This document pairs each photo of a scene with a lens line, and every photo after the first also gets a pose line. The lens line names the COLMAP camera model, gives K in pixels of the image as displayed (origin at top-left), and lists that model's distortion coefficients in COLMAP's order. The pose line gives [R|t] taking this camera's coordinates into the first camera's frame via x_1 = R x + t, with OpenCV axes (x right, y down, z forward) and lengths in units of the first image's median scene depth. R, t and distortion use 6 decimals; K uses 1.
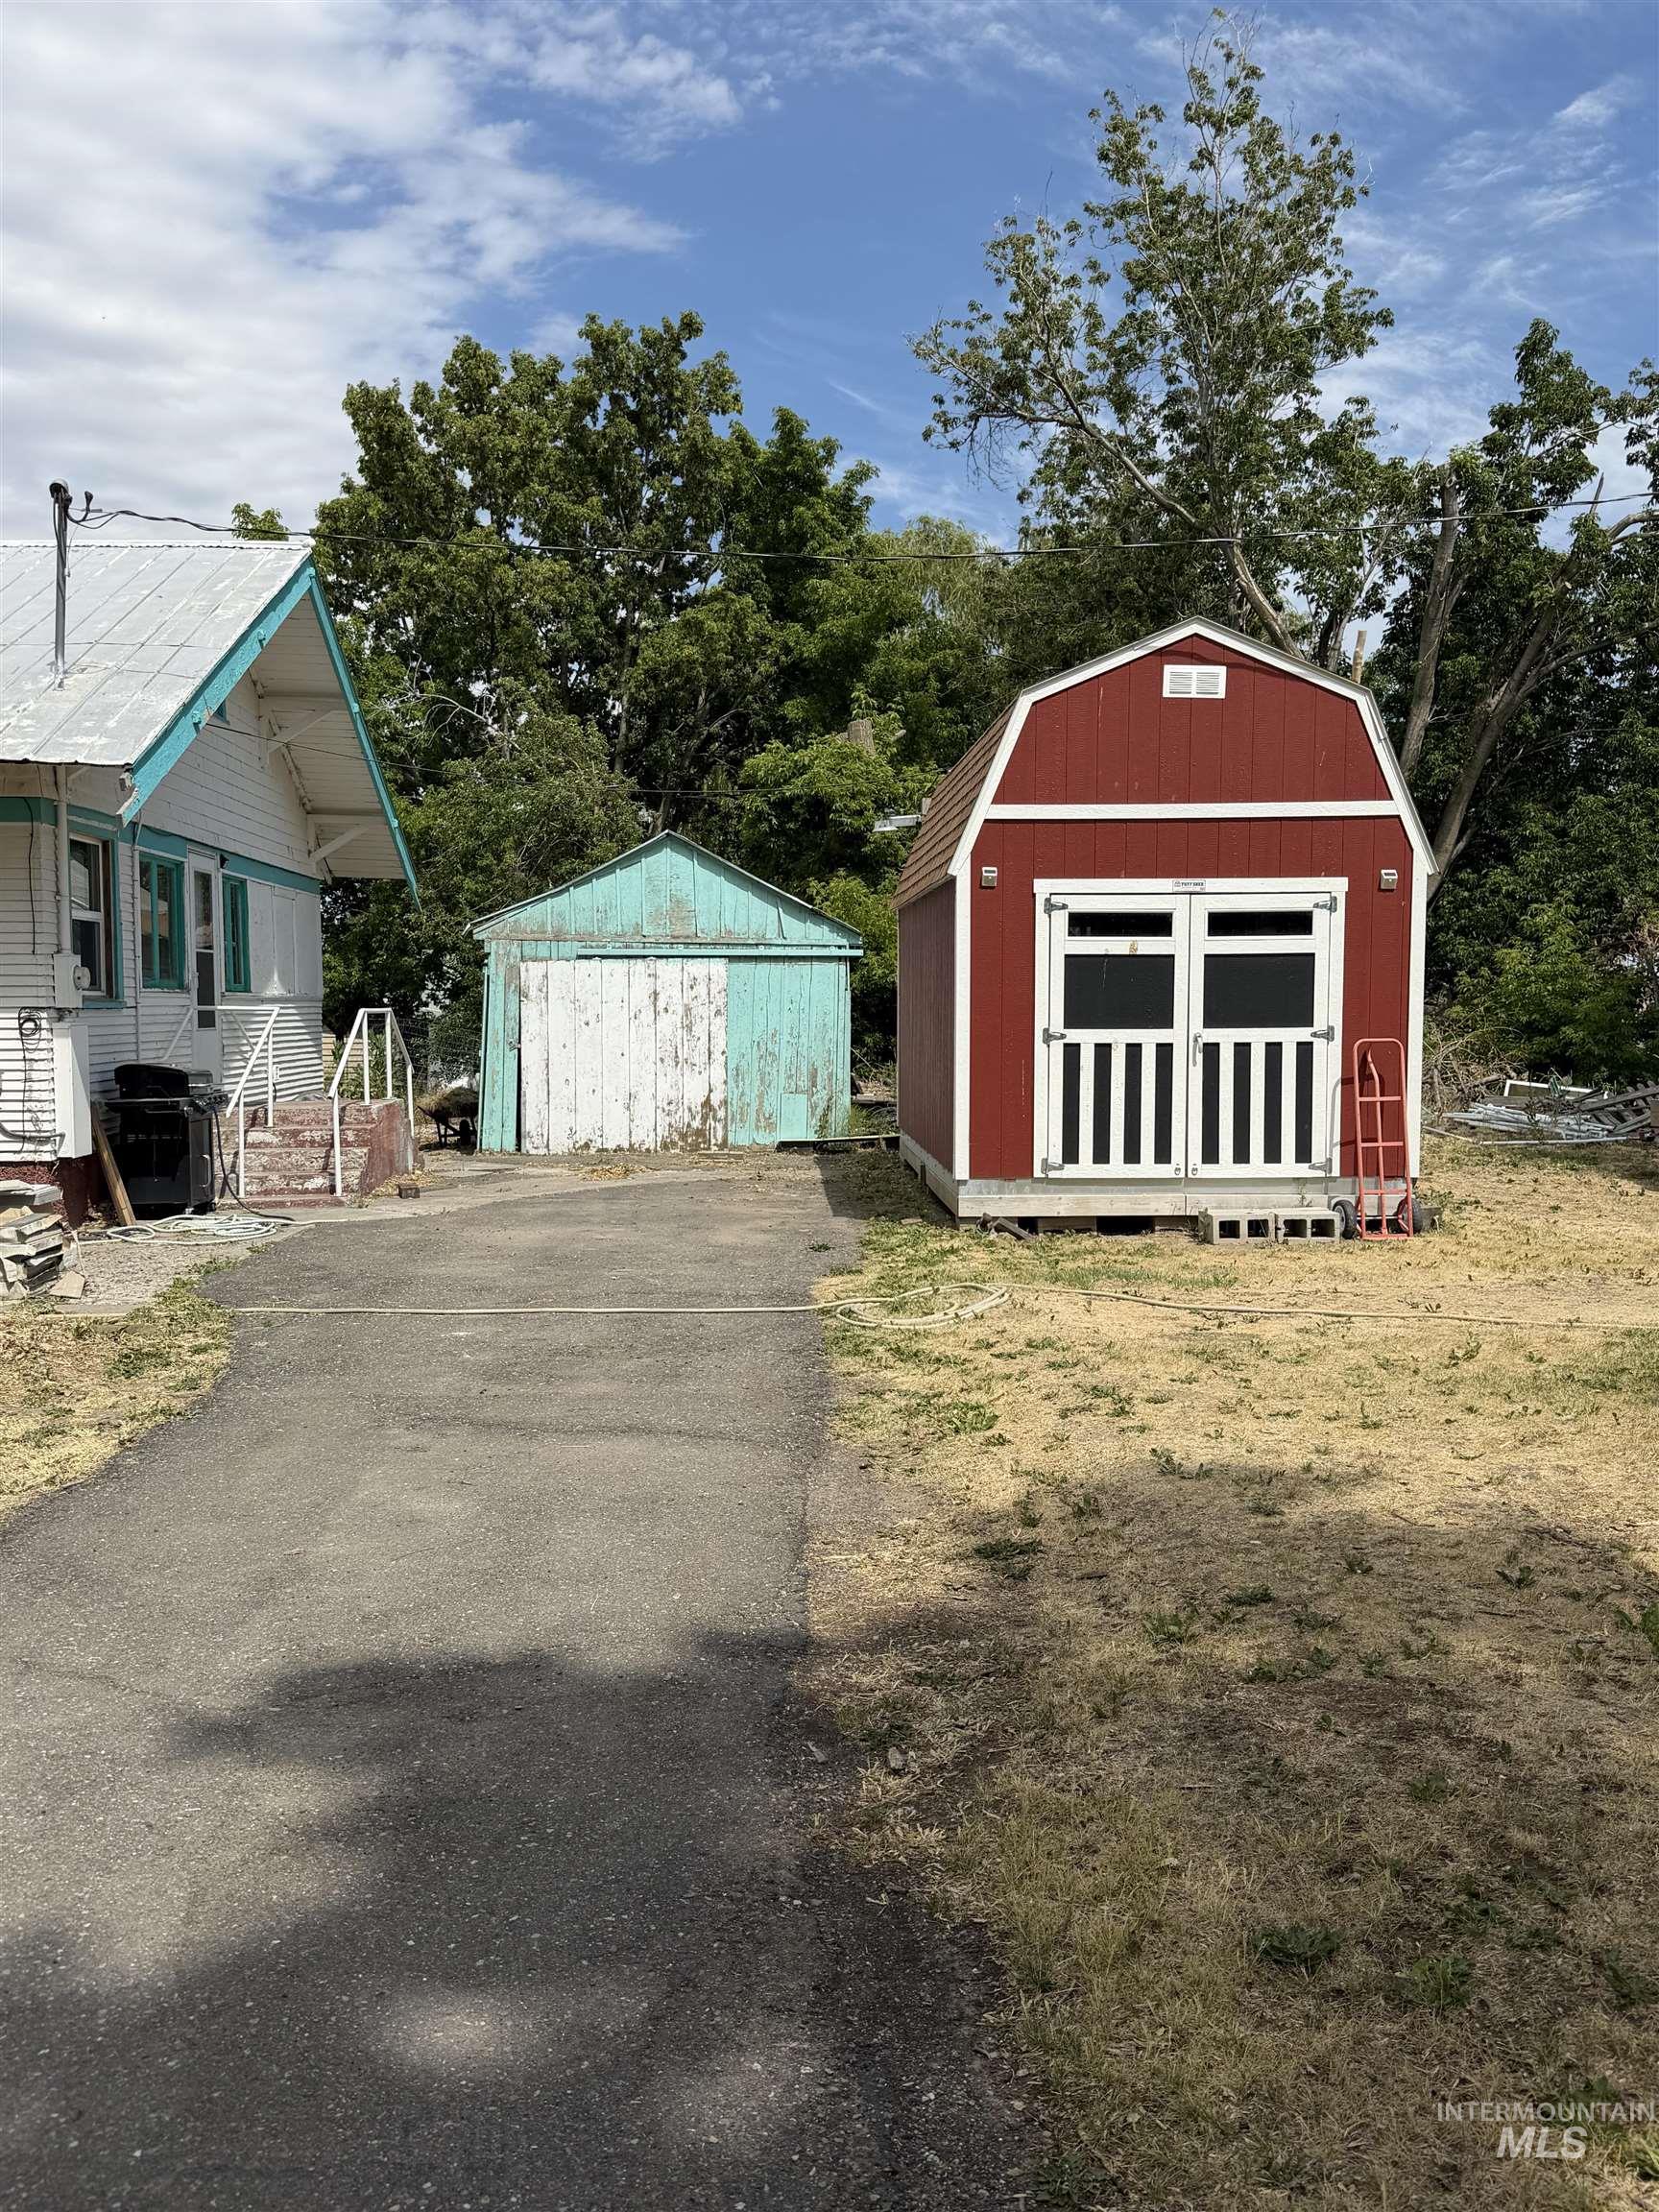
lens RADIAL K [[1820.8, 0, 829.5], [0, 1820.8, 1106.0], [0, 0, 1]] dist [0.155301, -0.289449]
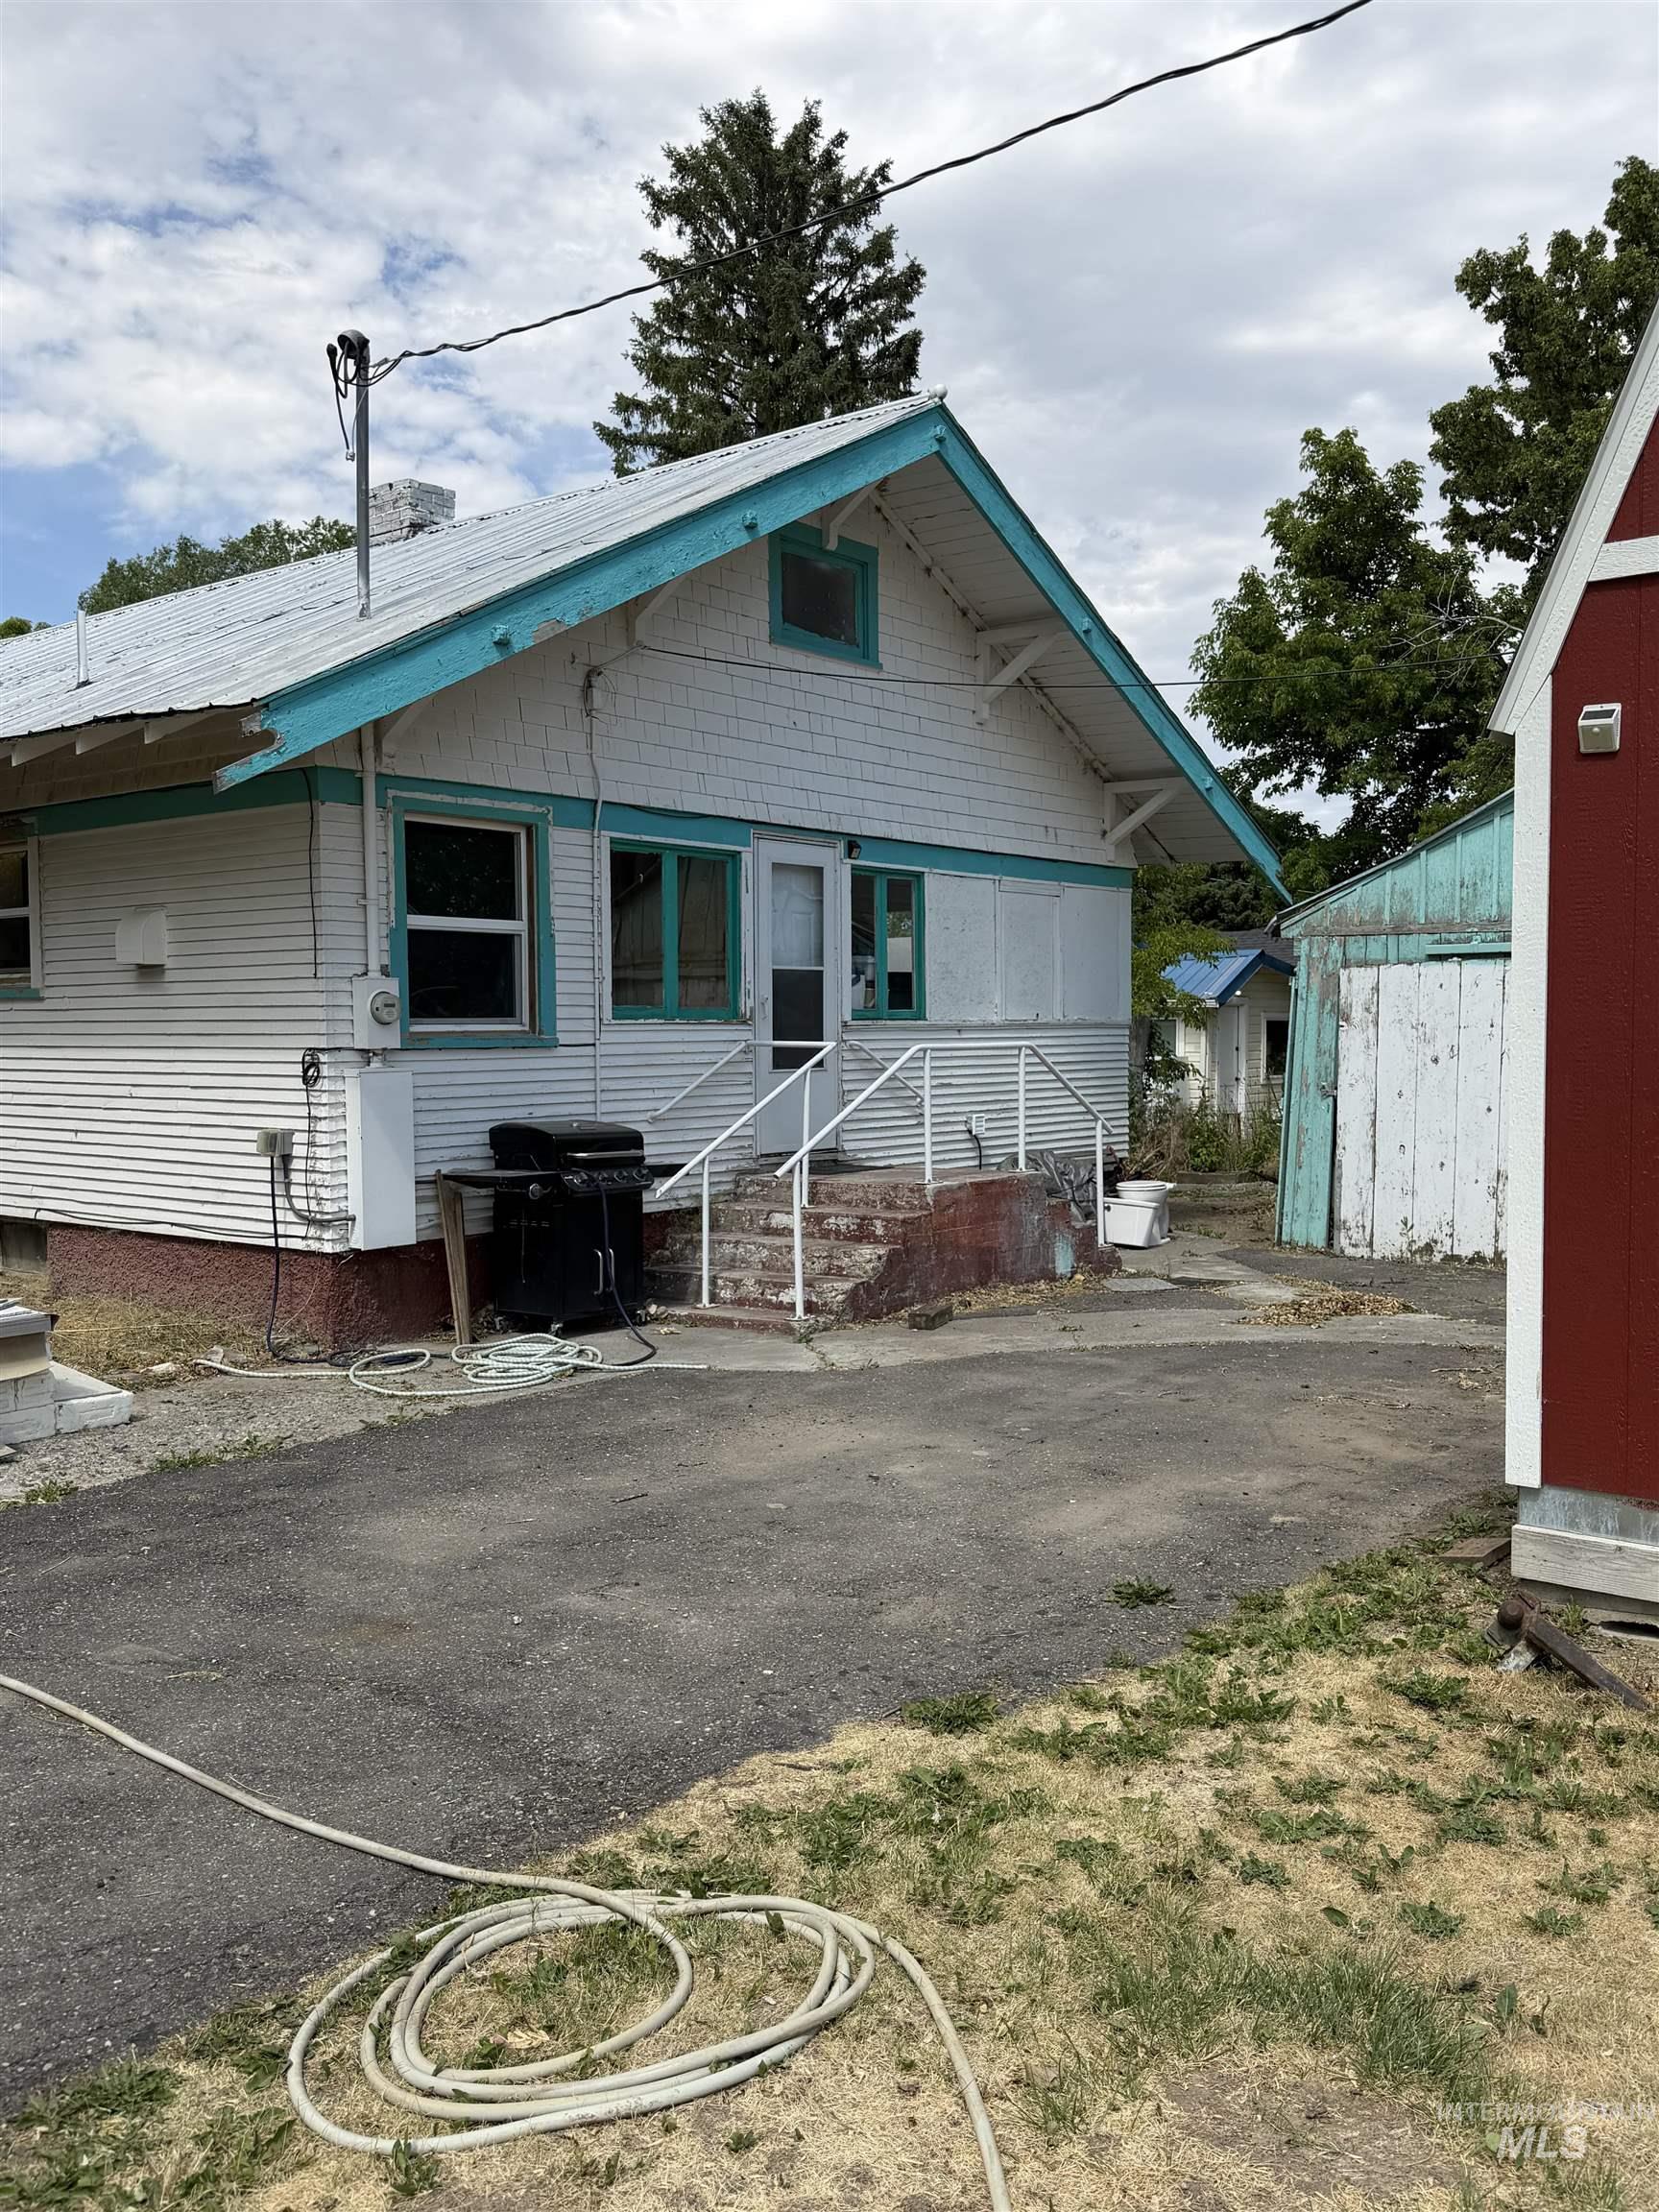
lens RADIAL K [[1820.8, 0, 829.5], [0, 1820.8, 1106.0], [0, 0, 1]] dist [0.155301, -0.289449]
pose [[0.743231, 0.027952, -0.668450, 0.180025], [-0.031968, 0.999469, 0.006249, -0.032453], [0.668270, 0.016724, 0.743731, 0.459418]]
